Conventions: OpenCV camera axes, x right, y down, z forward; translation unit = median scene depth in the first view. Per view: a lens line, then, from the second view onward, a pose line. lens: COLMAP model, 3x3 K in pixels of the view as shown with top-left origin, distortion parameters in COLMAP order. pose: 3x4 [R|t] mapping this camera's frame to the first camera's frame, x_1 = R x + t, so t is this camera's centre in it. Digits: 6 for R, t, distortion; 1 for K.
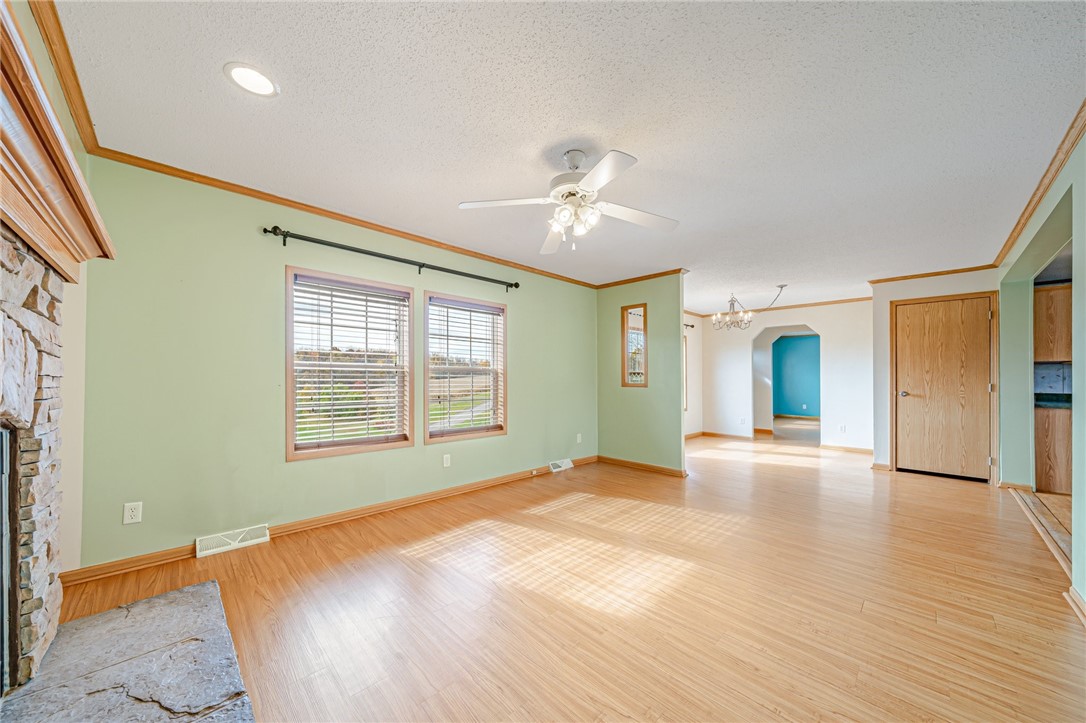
lens RADIAL K [[381.2, 0, 533.8], [0, 381.2, 376.6], [0, 0, 1]] dist [-0.004146, -0.000536]
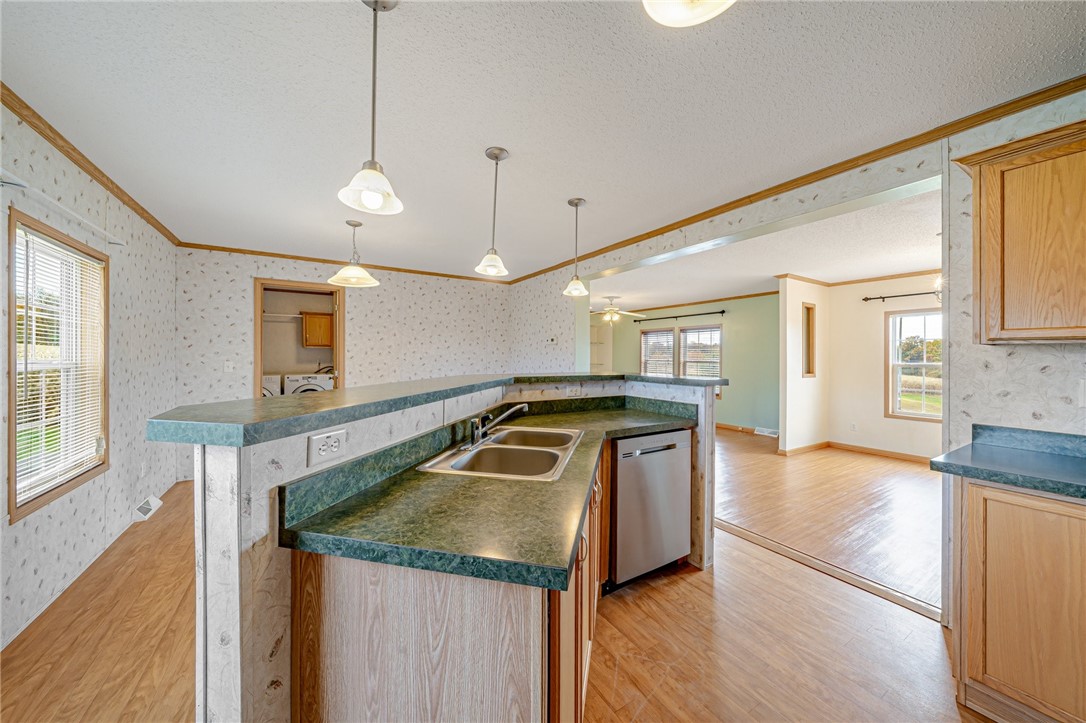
lens RADIAL K [[381.2, 0, 542.0], [0, 381.2, 351.7], [0, 0, 1]] dist [-0.004146, -0.000536]
pose [[-0.214728, -0.020459, -0.976460, 1.803876], [-0.002778, 0.999789, -0.020337, -0.025872], [0.976670, -0.001655, -0.214740, 0.587469]]
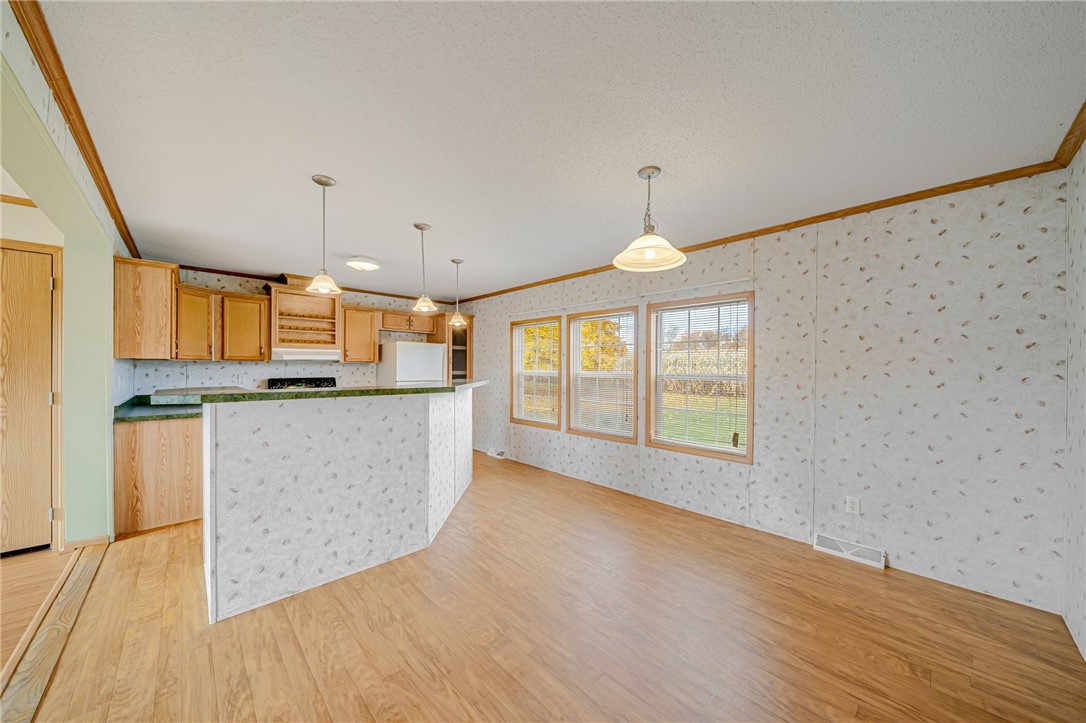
lens RADIAL K [[381.2, 0, 543.0], [0, 381.2, 369.0], [0, 0, 1]] dist [-0.004146, -0.000536]
pose [[0.005187, -0.009320, 0.999943, 0.585628], [-0.011430, 0.999891, 0.009379, -0.035699], [-0.999921, -0.011478, 0.005080, 0.175771]]
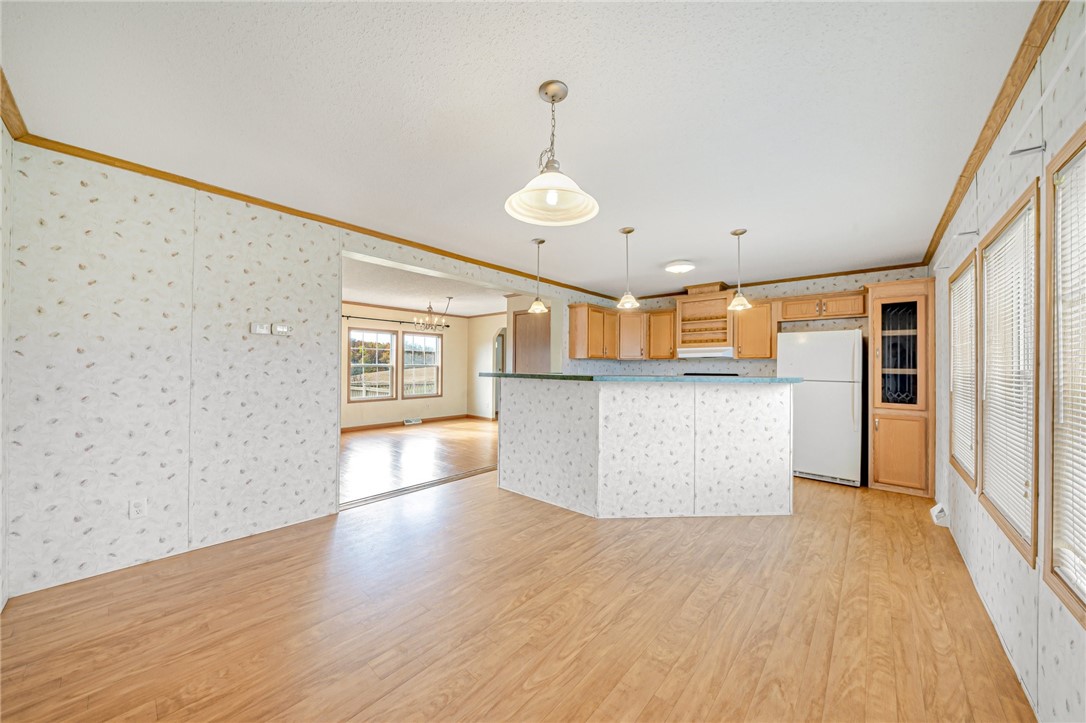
lens RADIAL K [[381.2, 0, 546.5], [0, 381.2, 368.4], [0, 0, 1]] dist [-0.004146, -0.000536]
pose [[0.996164, 0.003753, 0.087429, 1.081318], [-0.005041, 0.999882, 0.014515, -0.021816], [-0.087365, -0.014900, 0.996065, -0.359828]]
